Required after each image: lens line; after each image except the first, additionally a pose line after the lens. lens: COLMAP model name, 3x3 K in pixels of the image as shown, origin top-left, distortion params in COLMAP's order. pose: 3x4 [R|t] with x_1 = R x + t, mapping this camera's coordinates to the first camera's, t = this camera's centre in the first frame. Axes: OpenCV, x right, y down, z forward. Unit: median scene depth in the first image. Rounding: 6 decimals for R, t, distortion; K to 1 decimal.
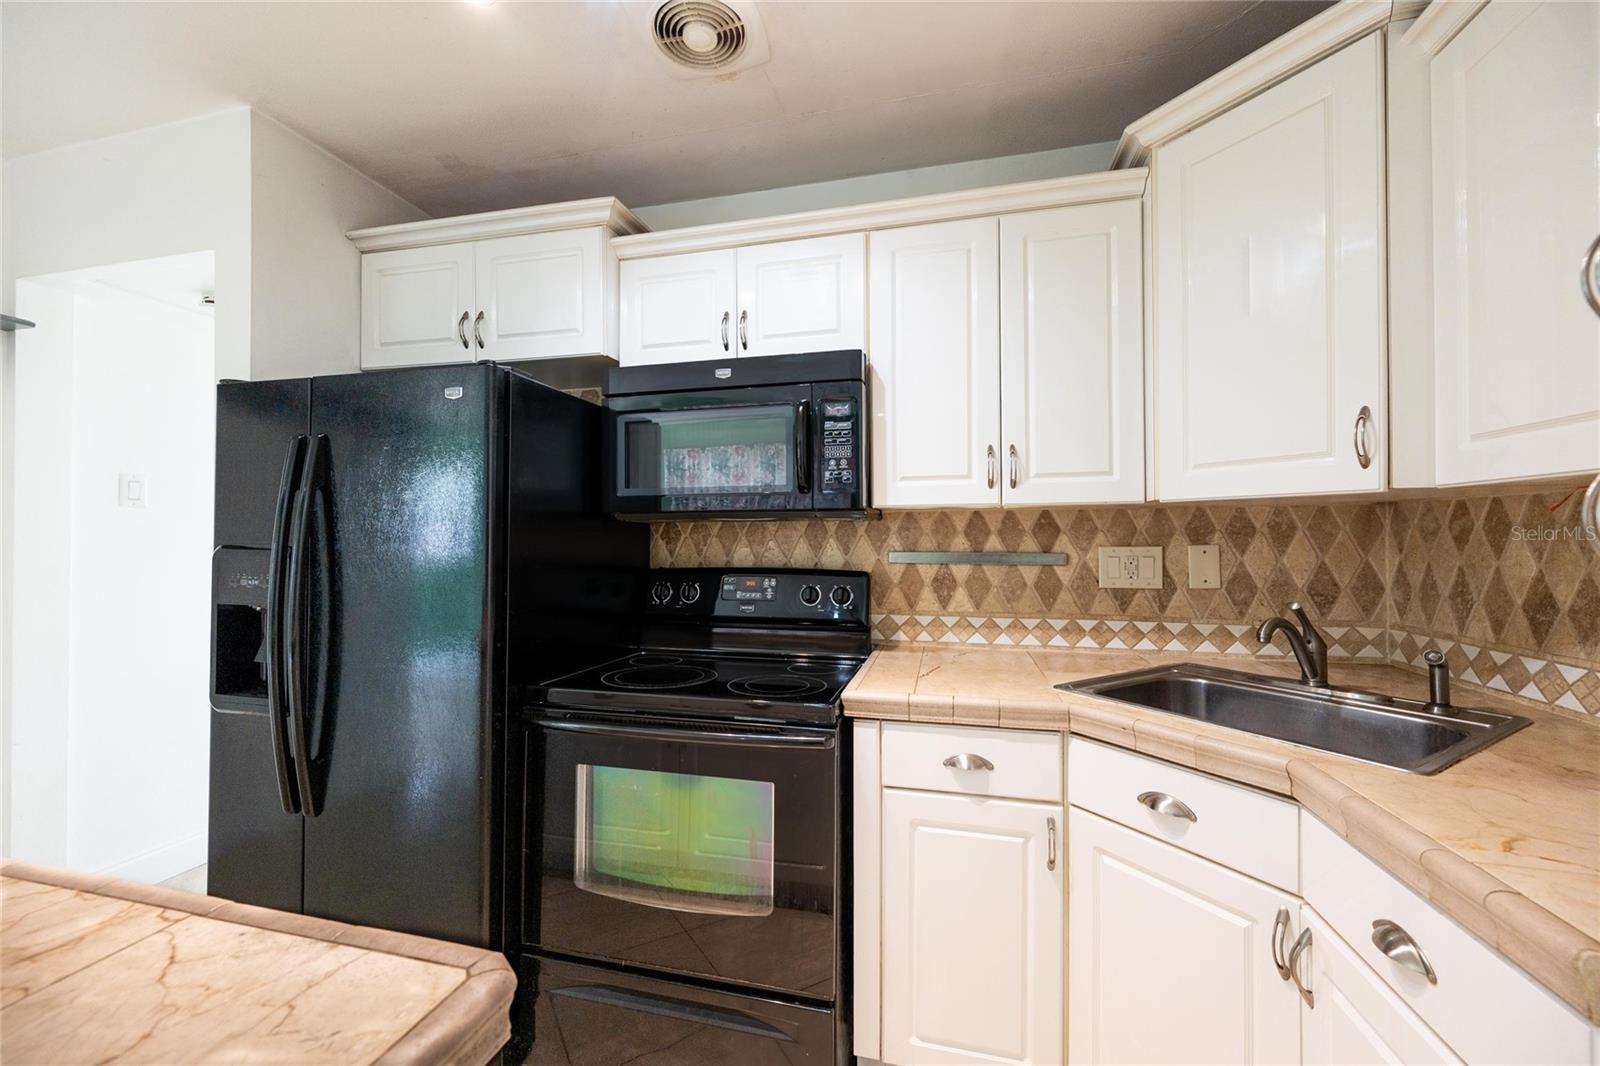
lens RADIAL K [[629.6, 0, 800.0], [0, 629.6, 533.0], [0, 0, 1]] dist [-0.000429, -0.000321]
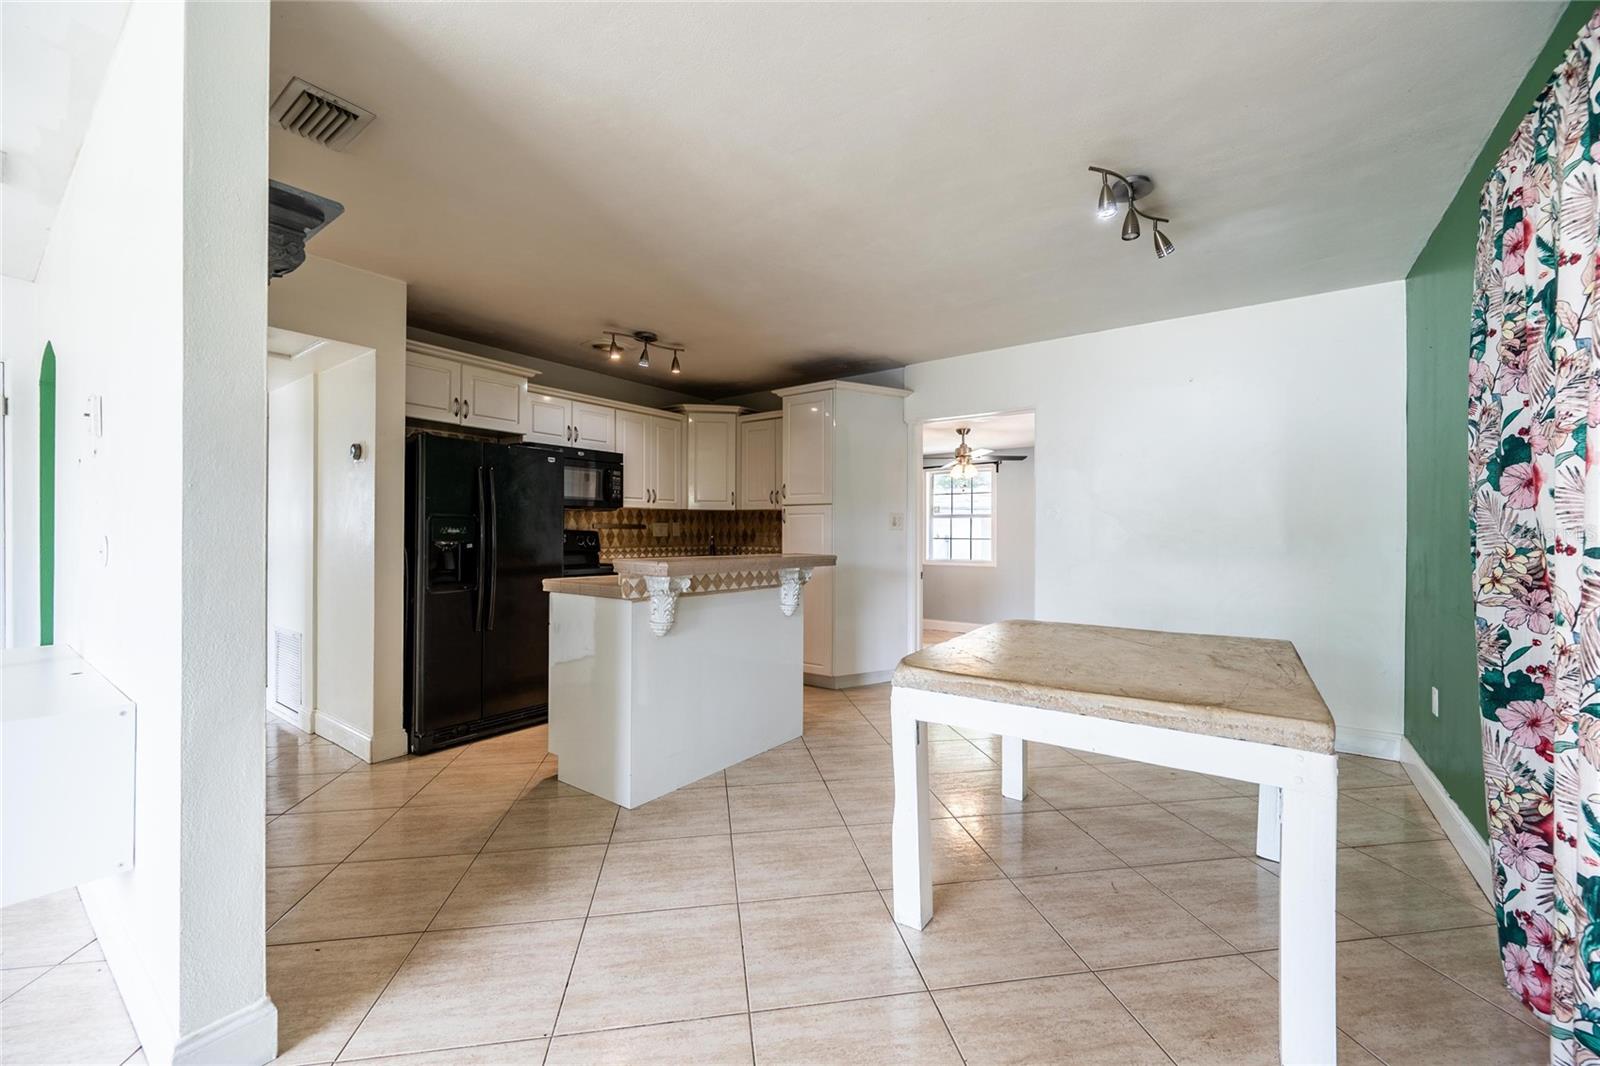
lens RADIAL K [[629.6, 0, 800.0], [0, 629.6, 533.0], [0, 0, 1]] dist [-0.000429, -0.000321]
pose [[0.373717, 0.002260, 0.927540, -2.057641], [-0.010090, 0.999948, 0.001629, 0.058696], [-0.927488, -0.009968, 0.373720, -0.771064]]
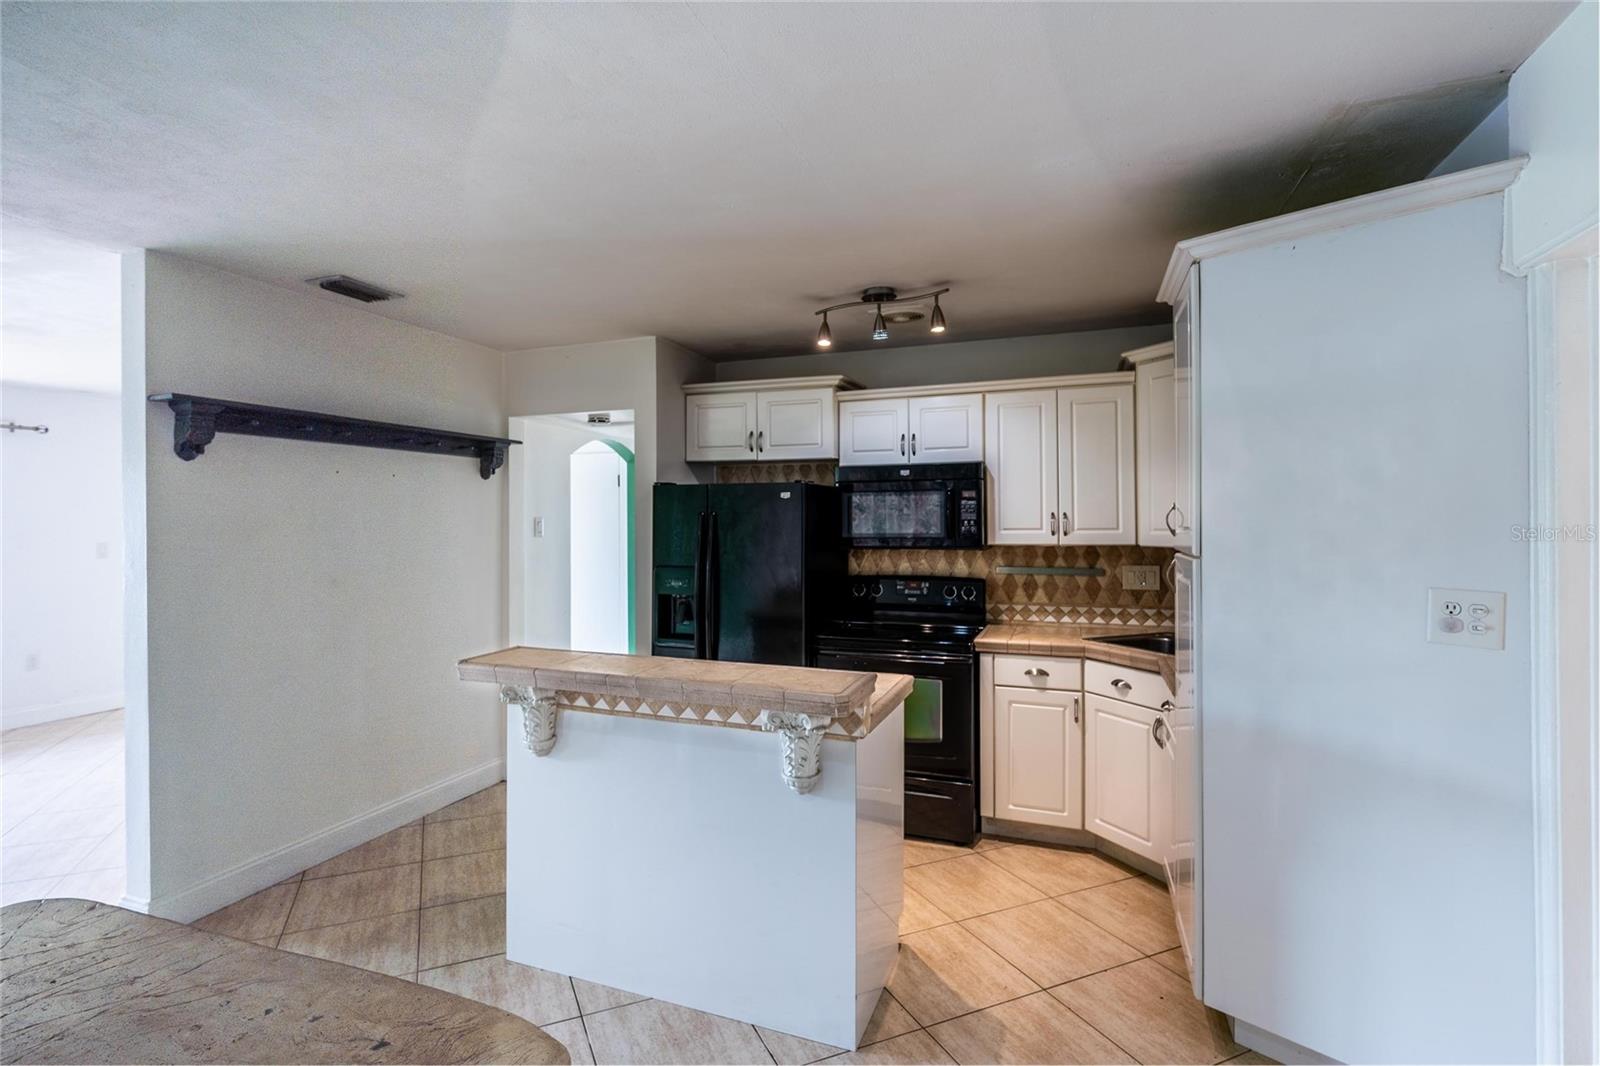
lens RADIAL K [[774.5, 0, 776.4], [0, 774.5, 519.7], [0, 0, 1]] dist [0.000310, -0.000086]
pose [[0.991551, -0.003779, -0.129663, -0.188023], [0.004488, 0.999977, 0.005178, -0.119106], [0.129640, -0.005716, 0.991545, -1.227189]]
